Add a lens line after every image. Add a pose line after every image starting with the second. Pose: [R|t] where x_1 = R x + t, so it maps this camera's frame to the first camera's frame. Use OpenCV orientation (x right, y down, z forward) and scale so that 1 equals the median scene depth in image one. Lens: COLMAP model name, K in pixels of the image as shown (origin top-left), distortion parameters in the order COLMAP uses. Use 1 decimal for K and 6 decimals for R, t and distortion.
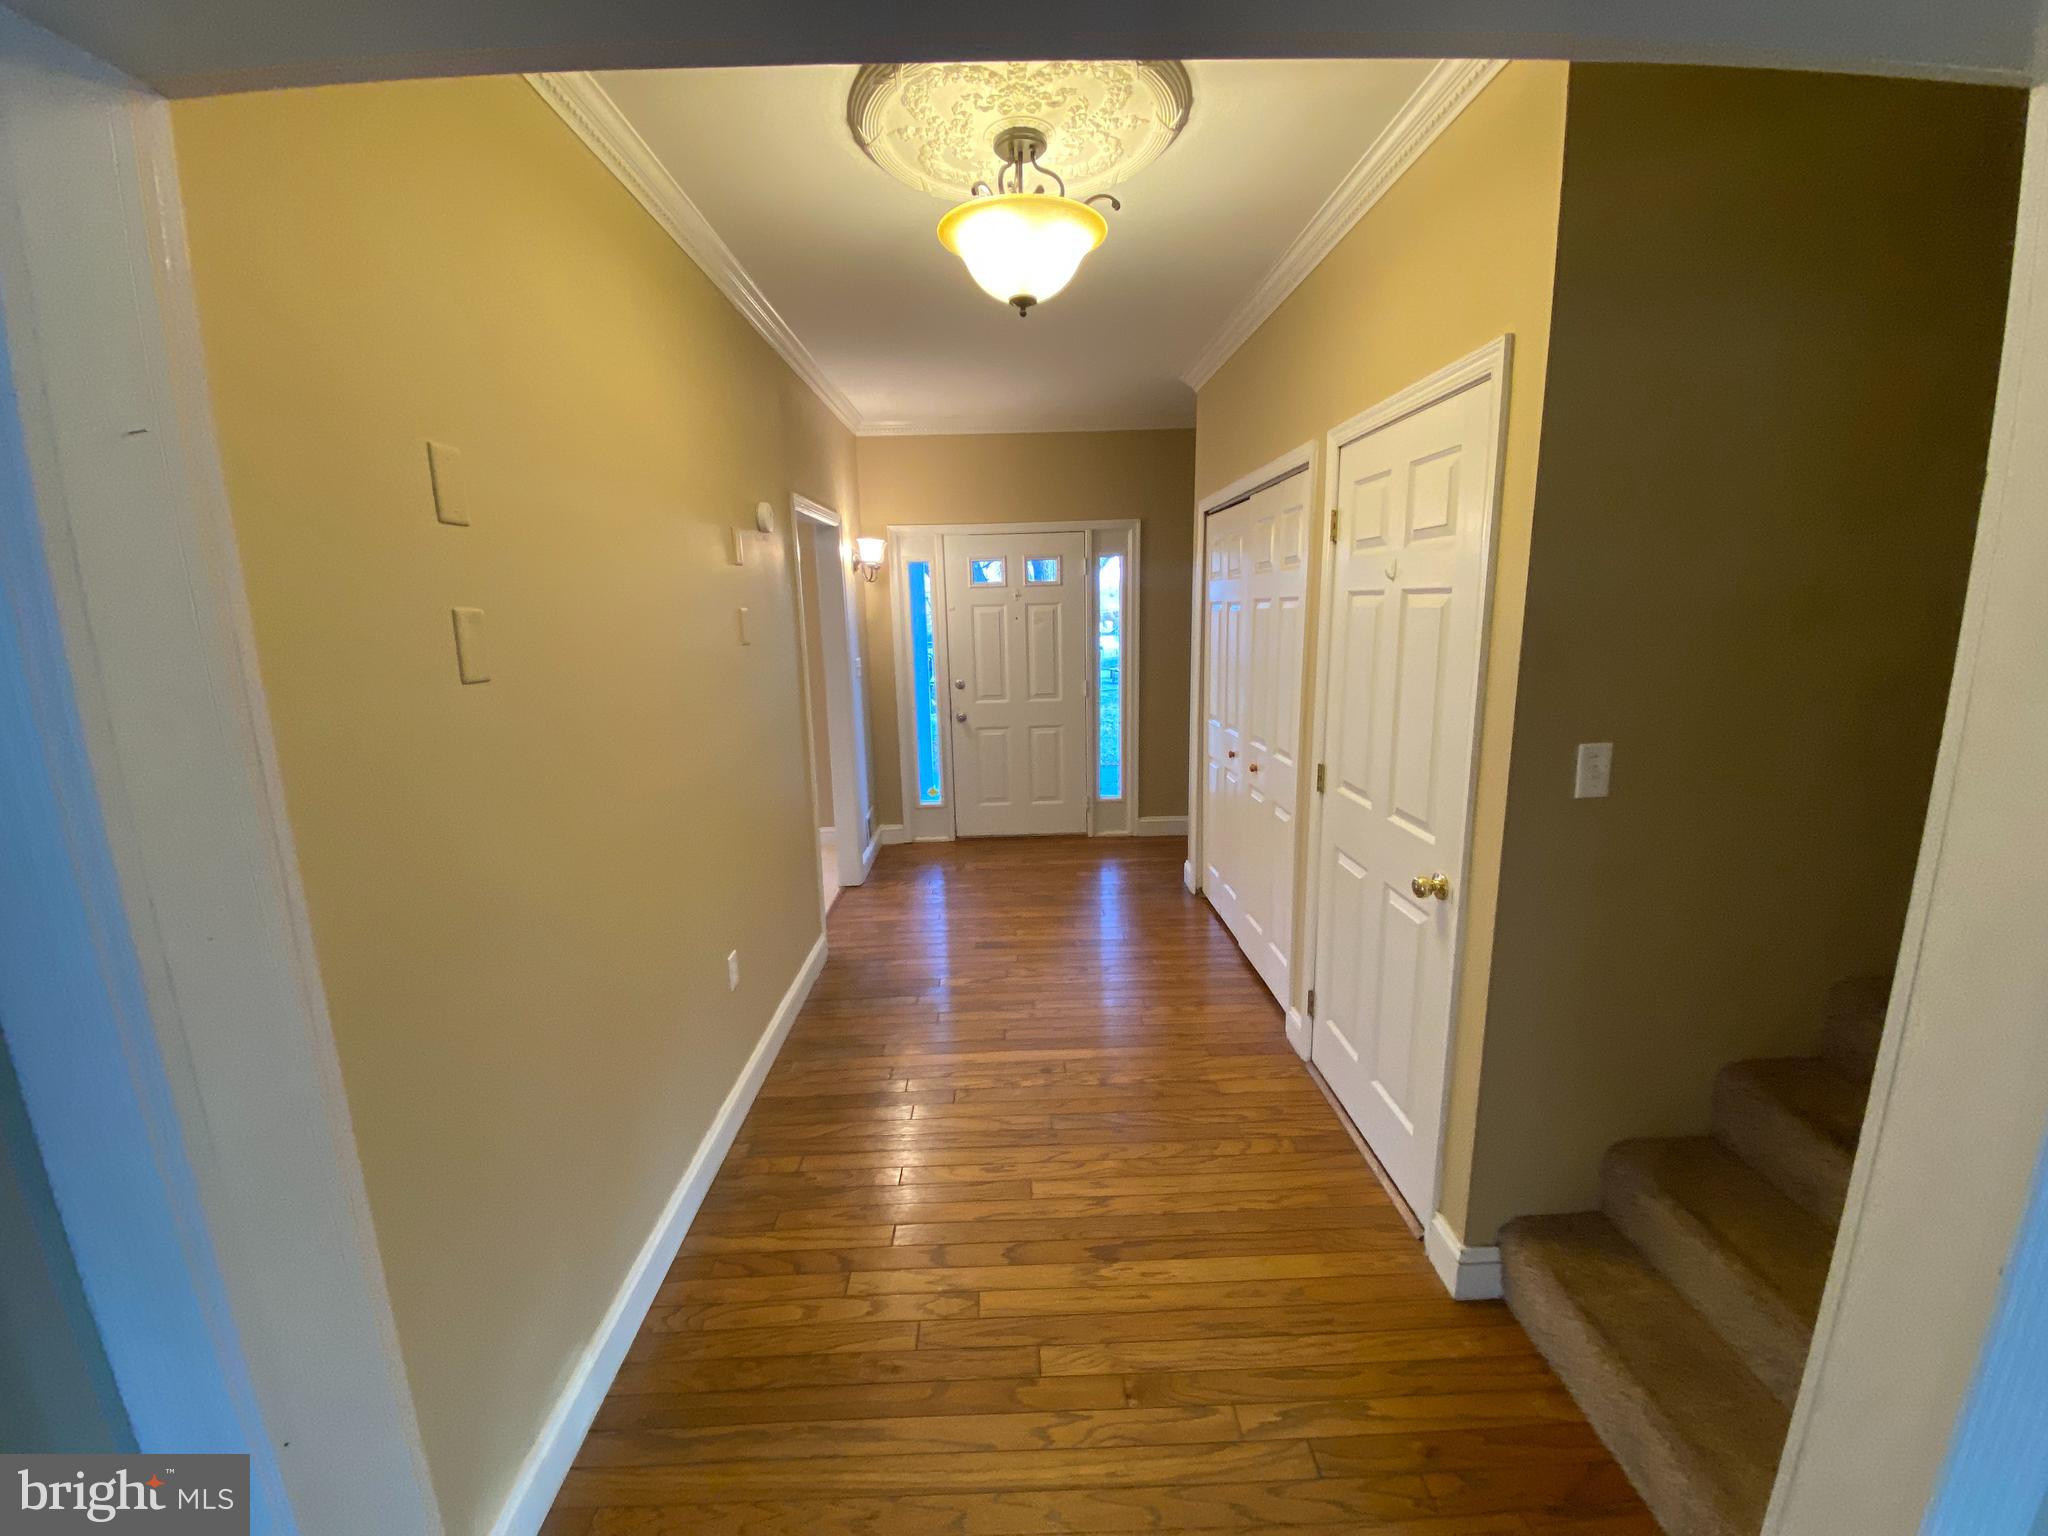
lens RADIAL K [[820.0, 0, 1015.2], [0, 820.0, 767.9], [0, 0, 1]] dist [0.002077, -0.012668]
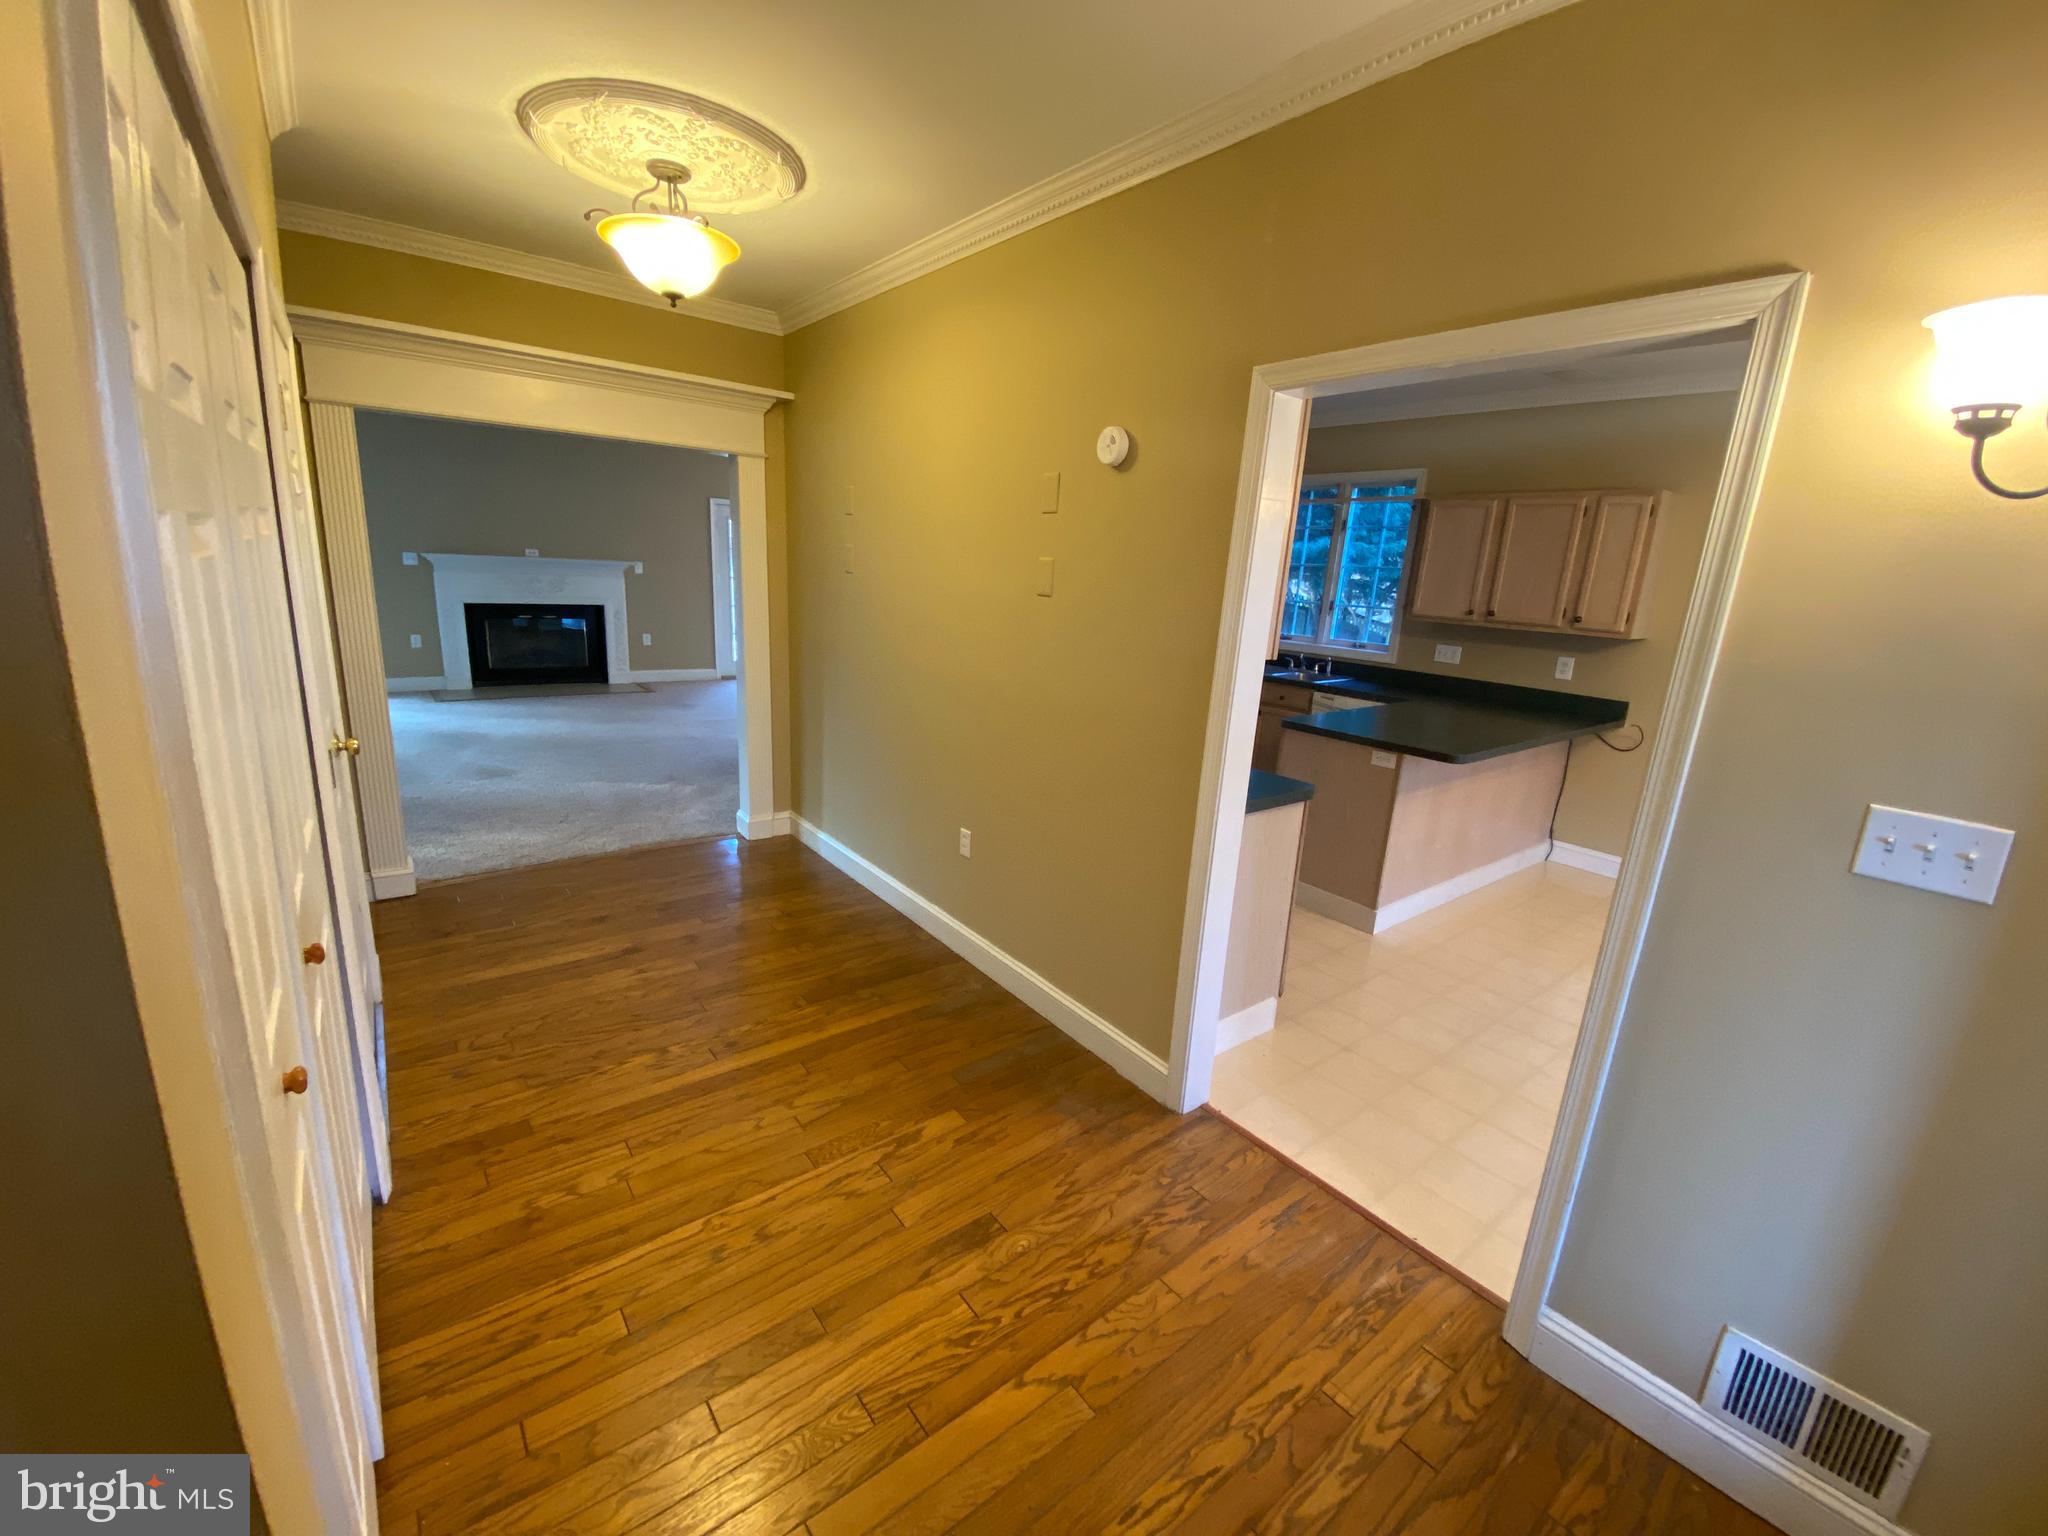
lens RADIAL K [[820.0, 0, 1015.2], [0, 820.0, 767.9], [0, 0, 1]] dist [0.002077, -0.012668]
pose [[-0.799305, 0.129181, -0.586876, 0.370464], [-0.152397, 0.901117, 0.405911, -0.445315], [0.581280, 0.413885, -0.700580, 2.211912]]
